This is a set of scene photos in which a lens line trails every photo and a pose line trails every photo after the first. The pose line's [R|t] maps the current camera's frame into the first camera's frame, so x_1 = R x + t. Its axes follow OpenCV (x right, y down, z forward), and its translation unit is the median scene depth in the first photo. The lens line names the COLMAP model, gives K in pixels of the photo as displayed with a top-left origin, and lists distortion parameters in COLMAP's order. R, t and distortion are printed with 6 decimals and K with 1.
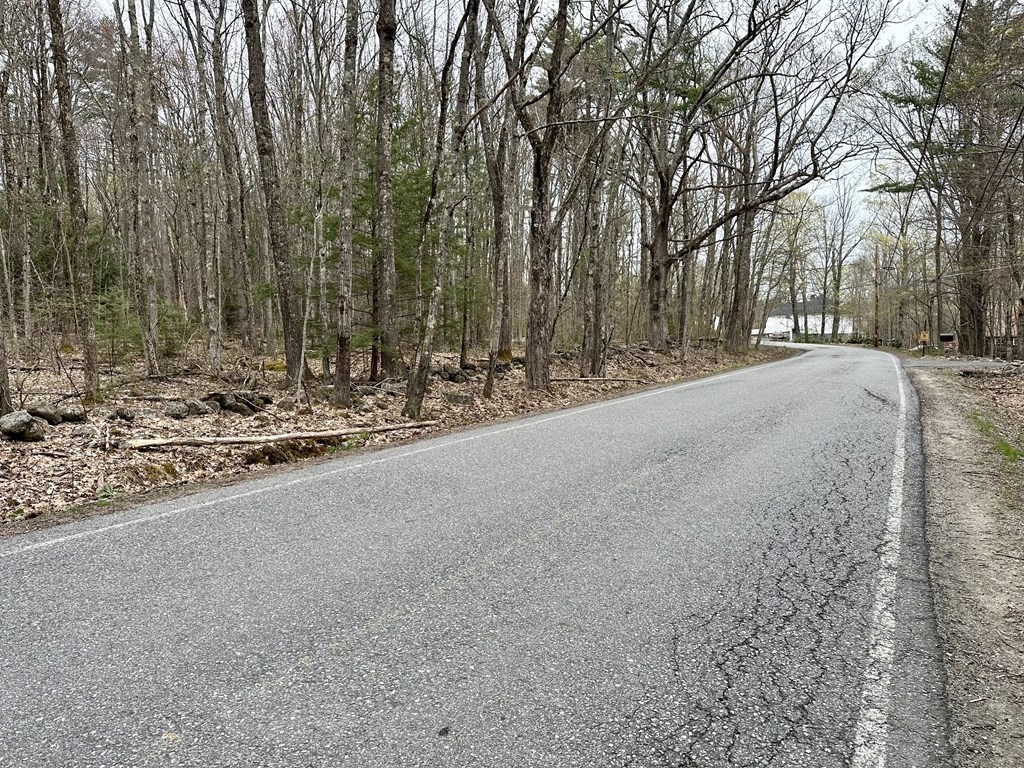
lens RADIAL K [[706.1, 0, 508.8], [0, 706.1, 381.4], [0, 0, 1]] dist [0.116947, -0.154039]
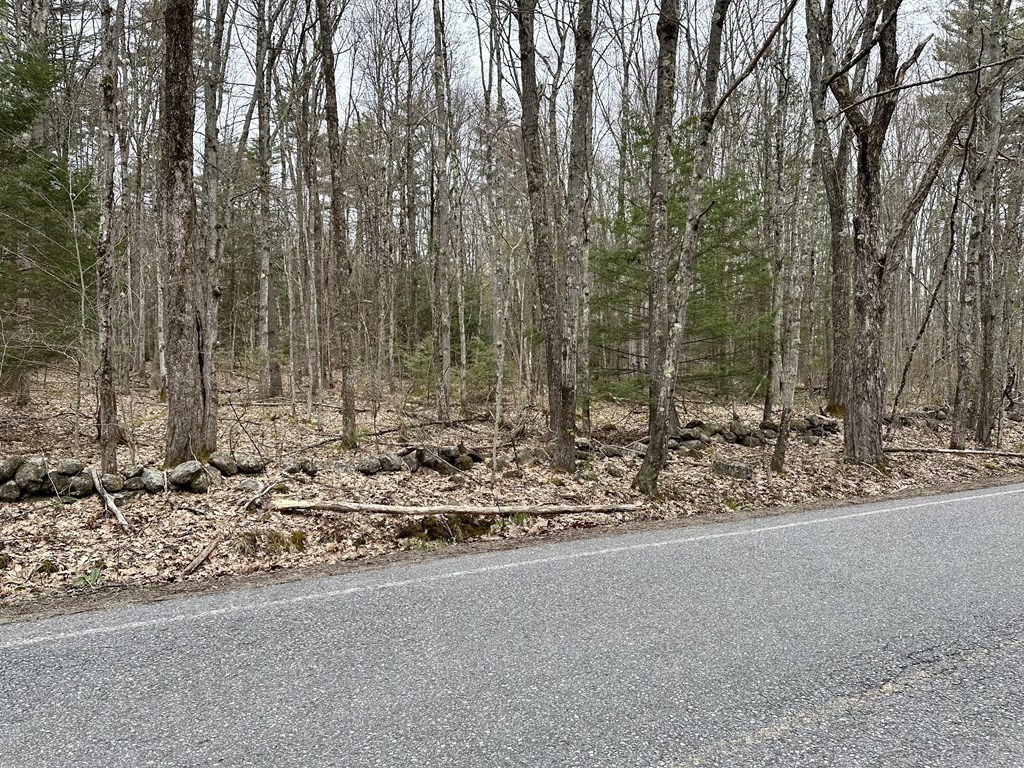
lens RADIAL K [[706.1, 0, 508.8], [0, 706.1, 381.4], [0, 0, 1]] dist [0.116947, -0.154039]
pose [[0.865901, 0.011489, -0.500083, 0.126190], [-0.042848, 0.997765, -0.051270, -0.024006], [0.498376, 0.065822, 0.864459, 0.246723]]
